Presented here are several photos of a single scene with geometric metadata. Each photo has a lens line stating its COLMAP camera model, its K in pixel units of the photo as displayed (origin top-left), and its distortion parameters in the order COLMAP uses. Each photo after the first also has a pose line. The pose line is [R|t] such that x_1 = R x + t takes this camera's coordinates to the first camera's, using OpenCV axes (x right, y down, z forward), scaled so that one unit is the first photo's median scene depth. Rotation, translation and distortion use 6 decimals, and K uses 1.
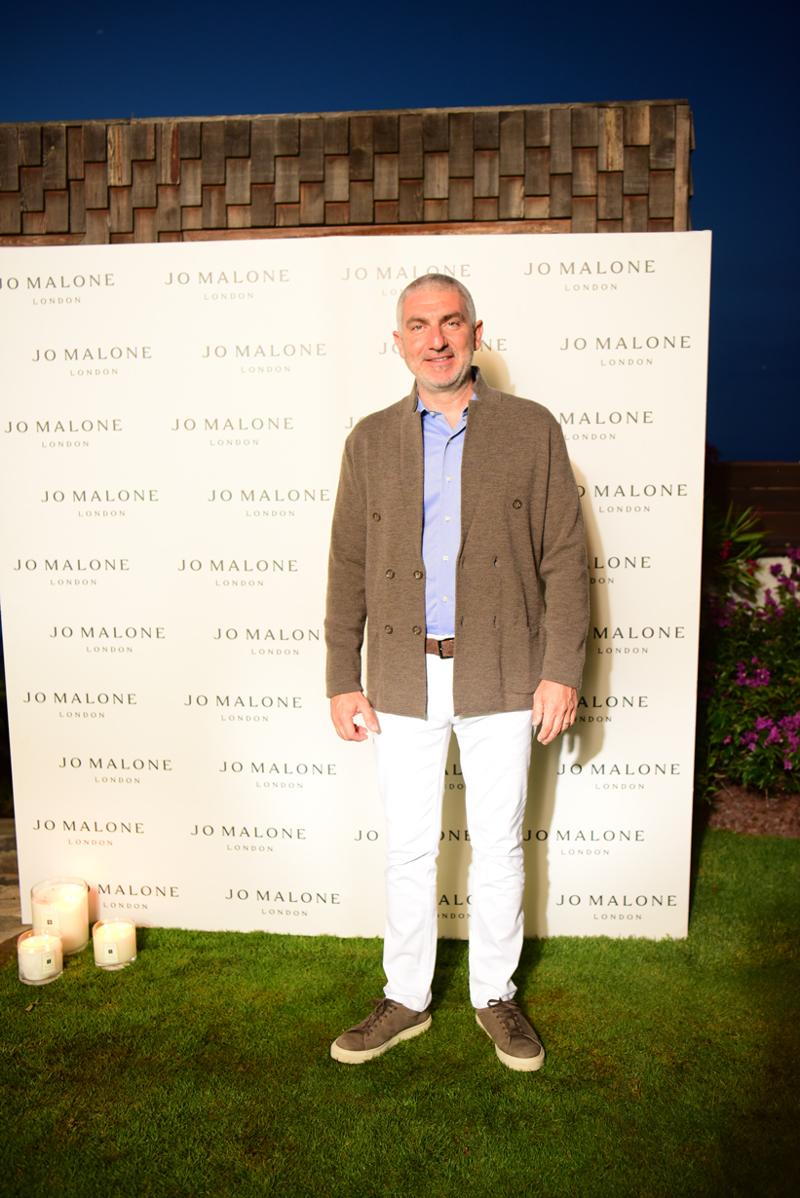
lens RADIAL K [[1070.4, 0, 406.2], [0, 1070.4, 598.6], [0, 0, 1]] dist [0.020212, -0.009846]
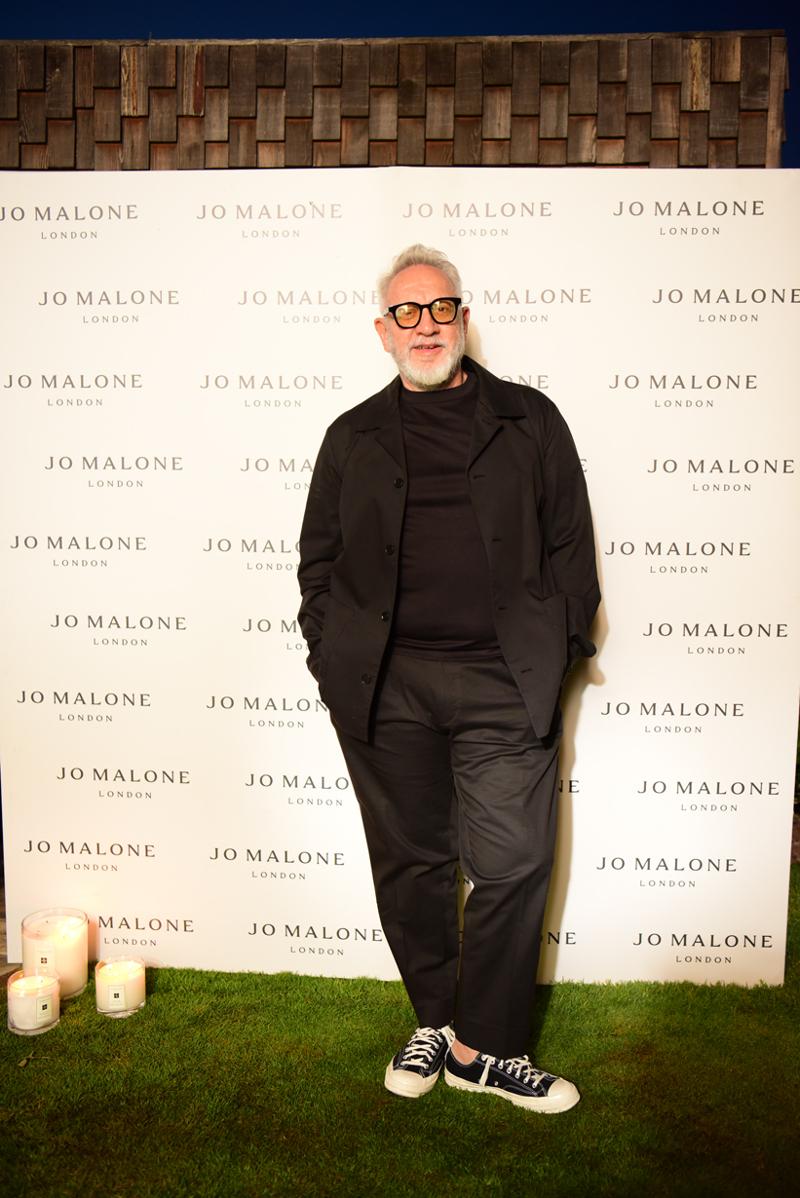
lens RADIAL K [[1132.2, 0, 404.8], [0, 1132.2, 599.3], [0, 0, 1]] dist [0.041380, 0.000000]
pose [[0.999604, 0.015151, 0.023731, -0.068287], [-0.014657, 0.999675, -0.020854, 0.028037], [-0.024039, 0.020498, 0.999501, 0.078186]]
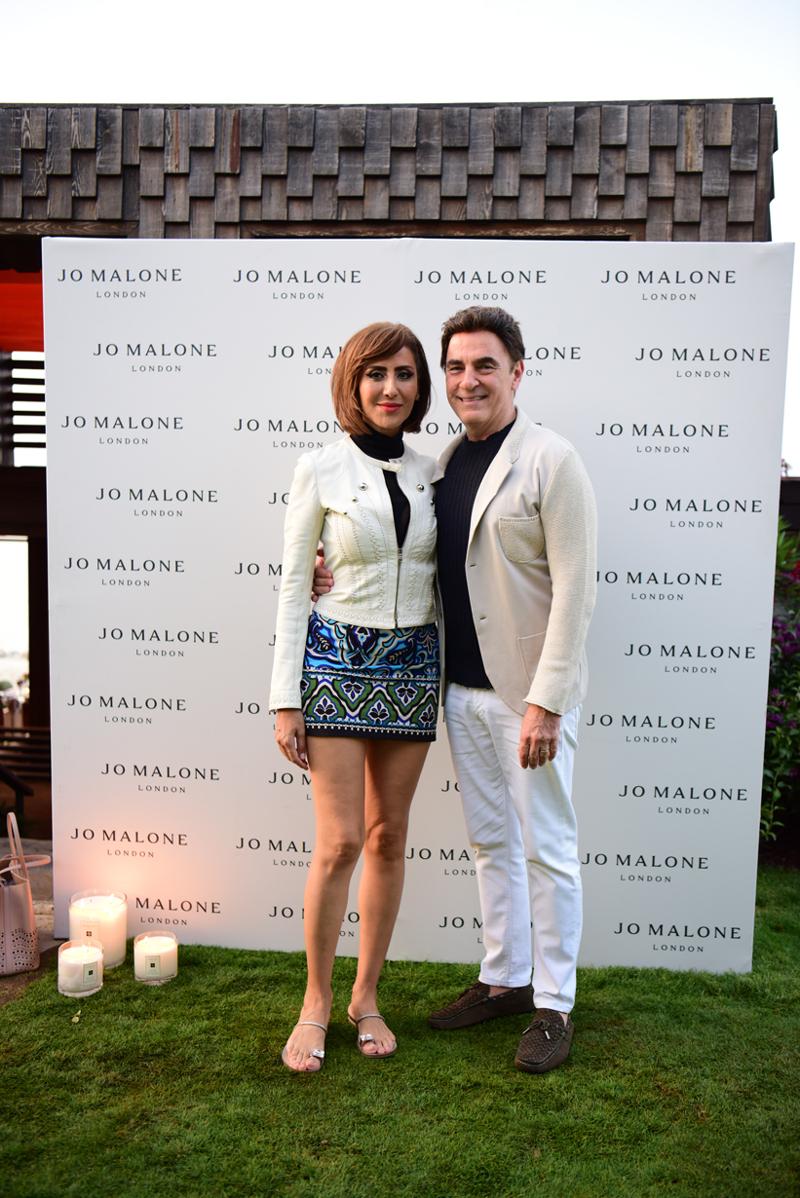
lens RADIAL K [[1237.5, 0, 403.5], [0, 1237.5, 596.2], [0, 0, 1]] dist [0.079688, 0.000000]
pose [[0.999528, 0.029700, -0.007887, -0.047503], [-0.029852, 0.999356, -0.019918, 0.011618], [0.007290, 0.020144, 0.999771, -0.121474]]
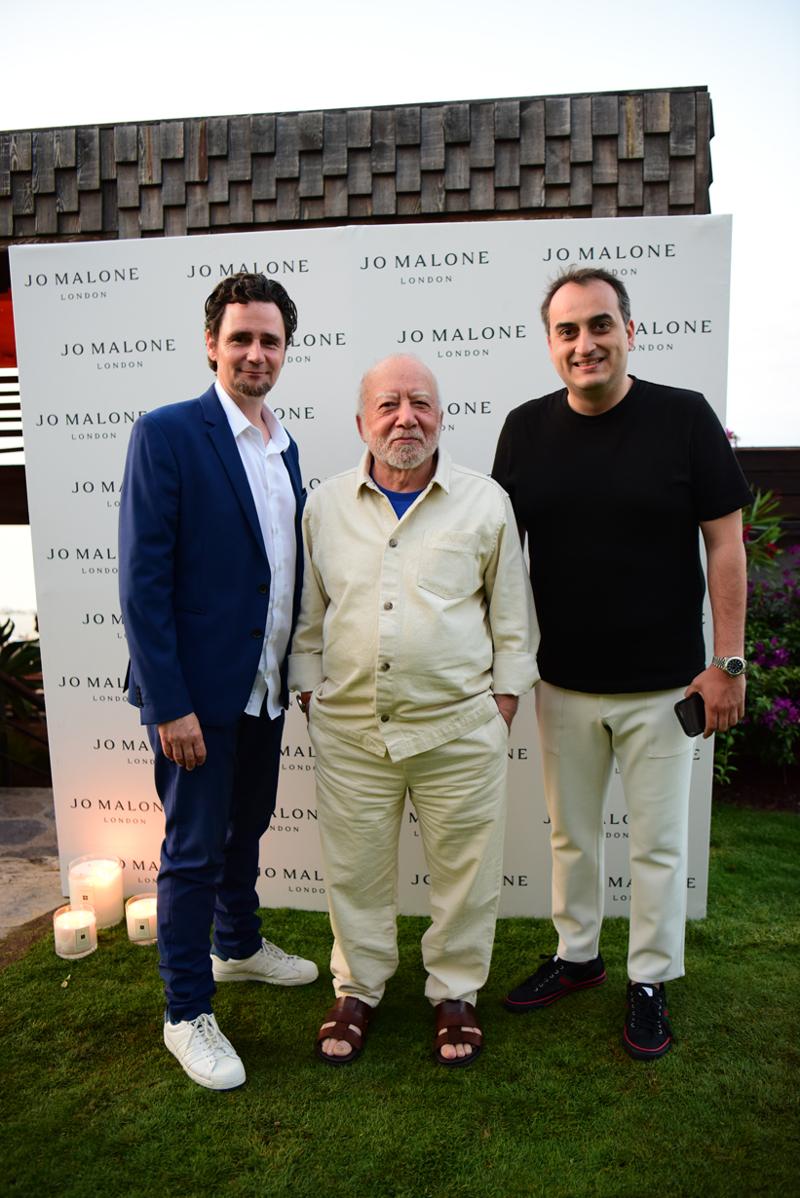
lens RADIAL K [[977.3, 0, 405.6], [0, 977.3, 597.5], [0, 0, 1]] dist [-0.011228, -0.008143]
pose [[0.999064, -0.002884, -0.043169, 0.018688], [0.003937, 0.999696, 0.024329, -0.010778], [0.043086, -0.024476, 0.998771, 0.073799]]
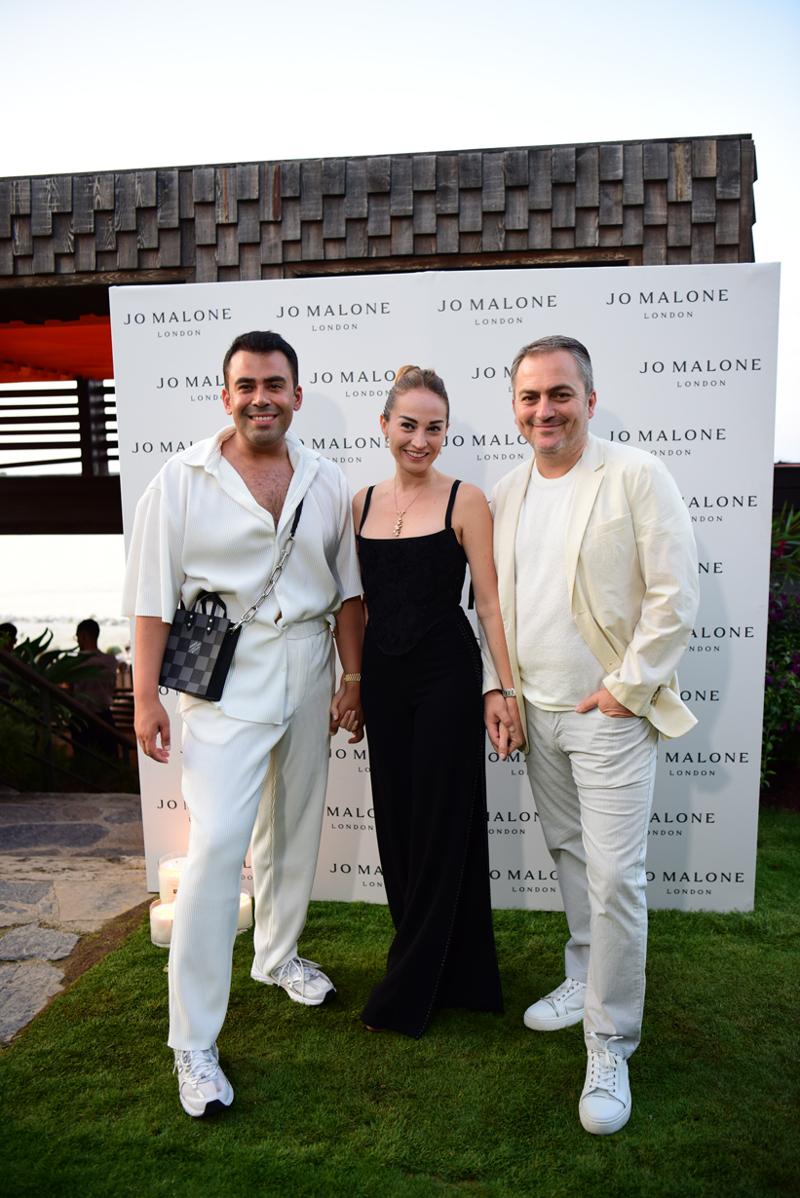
lens RADIAL K [[1011.2, 0, 402.8], [0, 1011.2, 596.4], [0, 0, 1]] dist [-0.001616, -0.011201]
pose [[0.999038, -0.003055, -0.043740, -0.046654], [0.003811, 0.999844, 0.017222, -0.021893], [0.043681, -0.017373, 0.998894, -0.033109]]
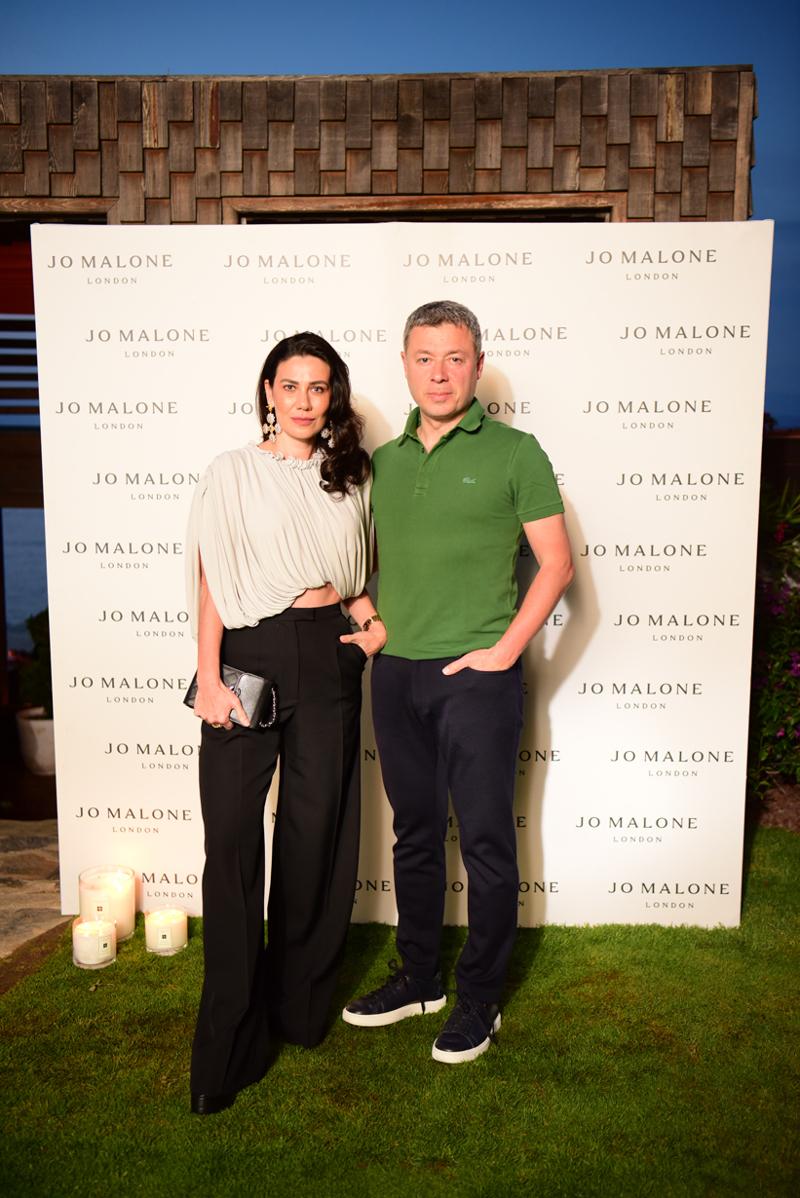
lens RADIAL K [[1348.4, 0, 405.0], [0, 1348.4, 599.5], [0, 0, 1]] dist [0.119907, 0.000000]
pose [[0.999719, 0.006267, 0.022861, -0.077381], [-0.006685, 0.999812, 0.018218, -0.008305], [-0.022743, -0.018366, 0.999573, -0.247531]]
